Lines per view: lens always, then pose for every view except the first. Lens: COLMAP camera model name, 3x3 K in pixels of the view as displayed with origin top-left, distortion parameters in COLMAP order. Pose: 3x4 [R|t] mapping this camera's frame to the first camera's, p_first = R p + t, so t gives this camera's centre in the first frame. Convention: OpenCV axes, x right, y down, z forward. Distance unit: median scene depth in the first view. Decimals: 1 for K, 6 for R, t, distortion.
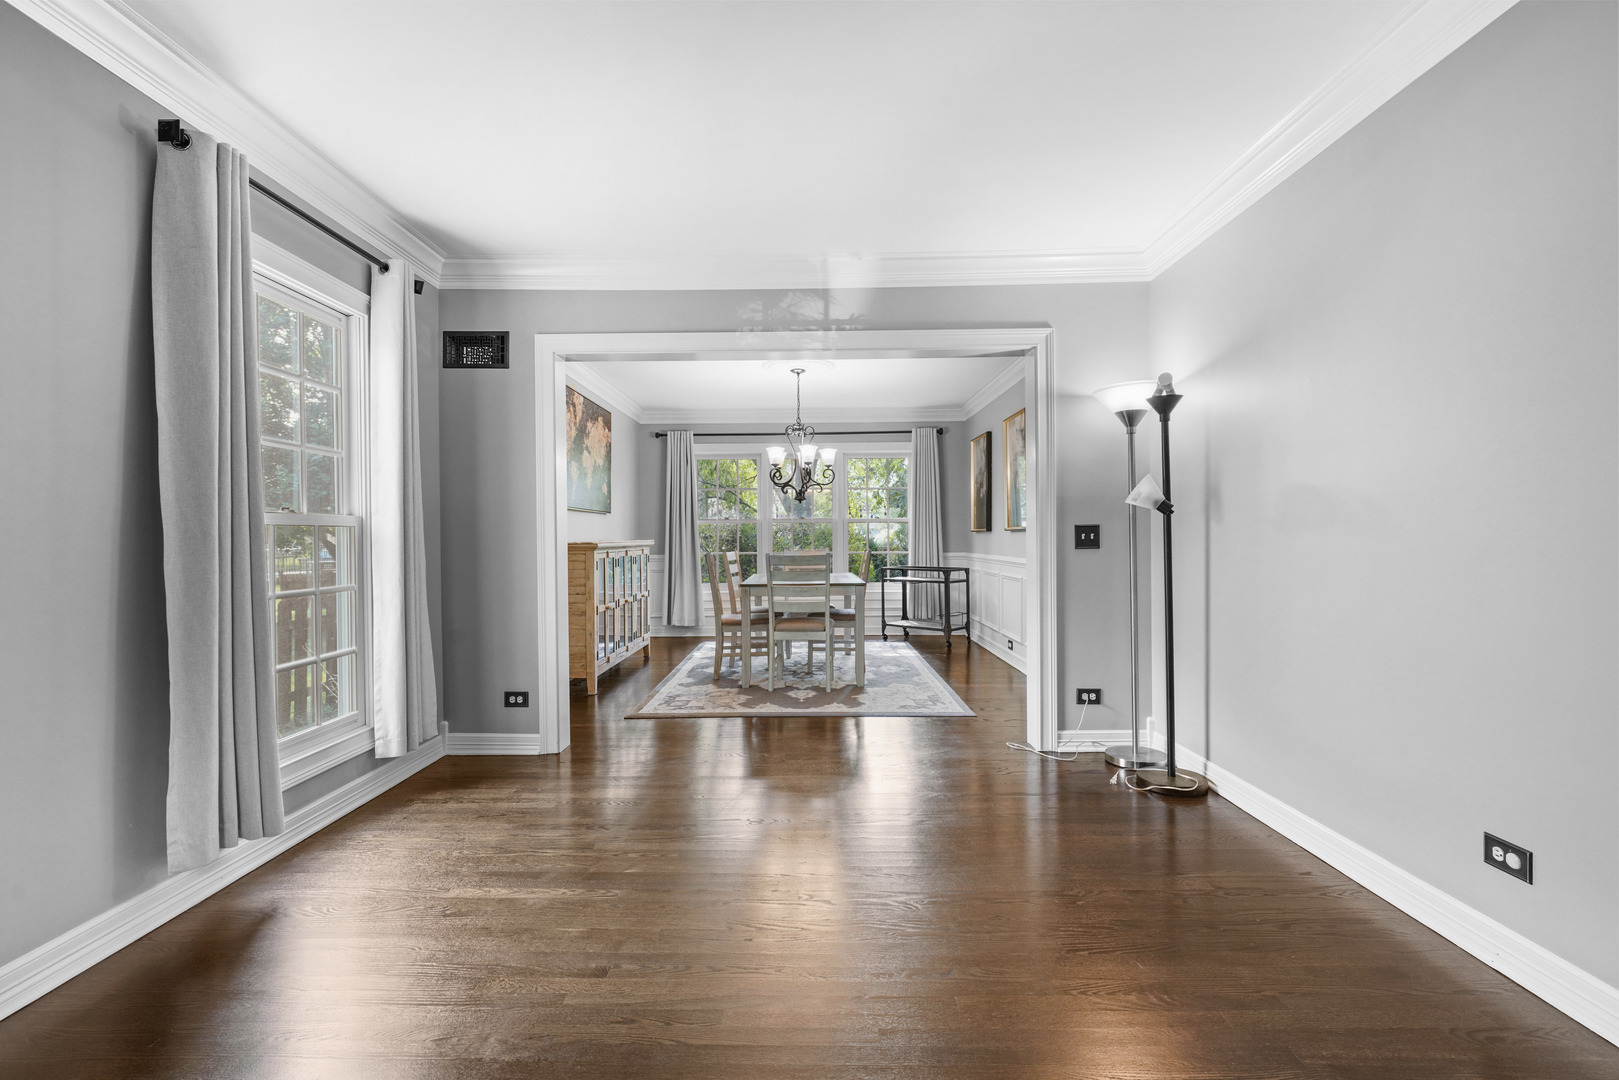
lens RADIAL K [[726.4, 0, 802.7], [0, 726.4, 550.9], [0, 0, 1]] dist [-0.009289, 0.004154]
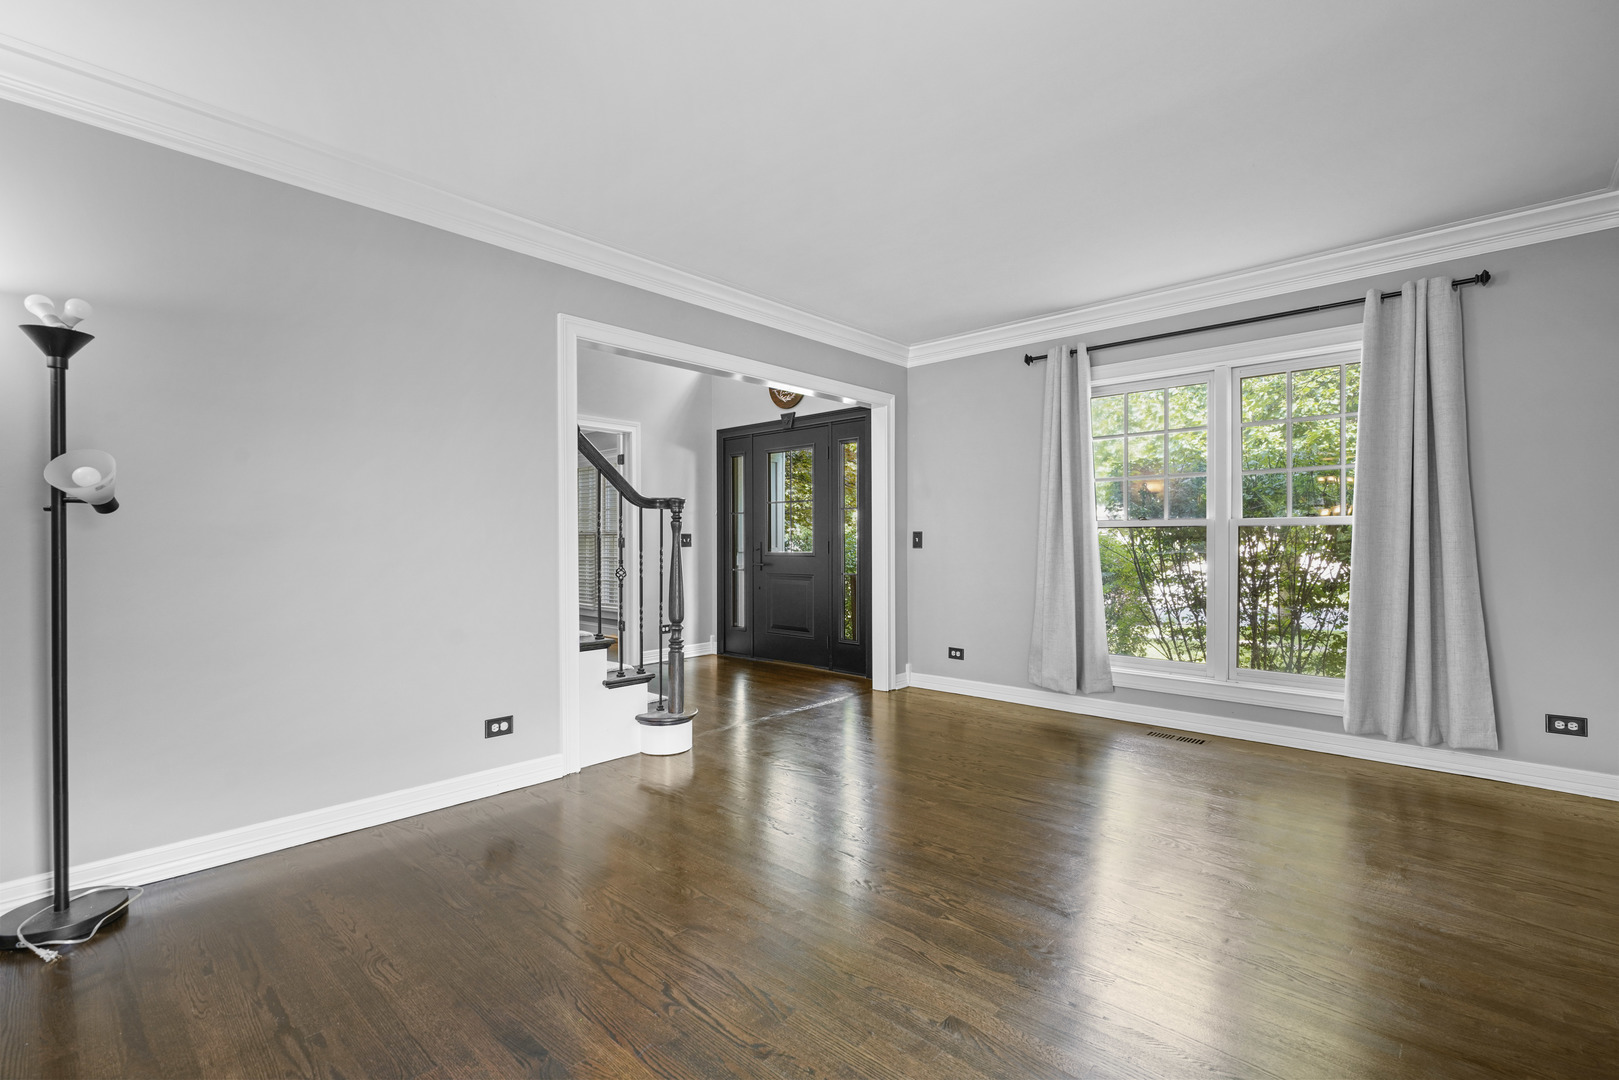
lens RADIAL K [[726.4, 0, 806.3], [0, 726.4, 542.0], [0, 0, 1]] dist [-0.009289, 0.004154]
pose [[-0.745389, 0.010708, 0.666544, -0.751456], [0.012392, 0.999921, -0.002206, -0.011247], [-0.666515, 0.006616, -0.745462, 1.793706]]
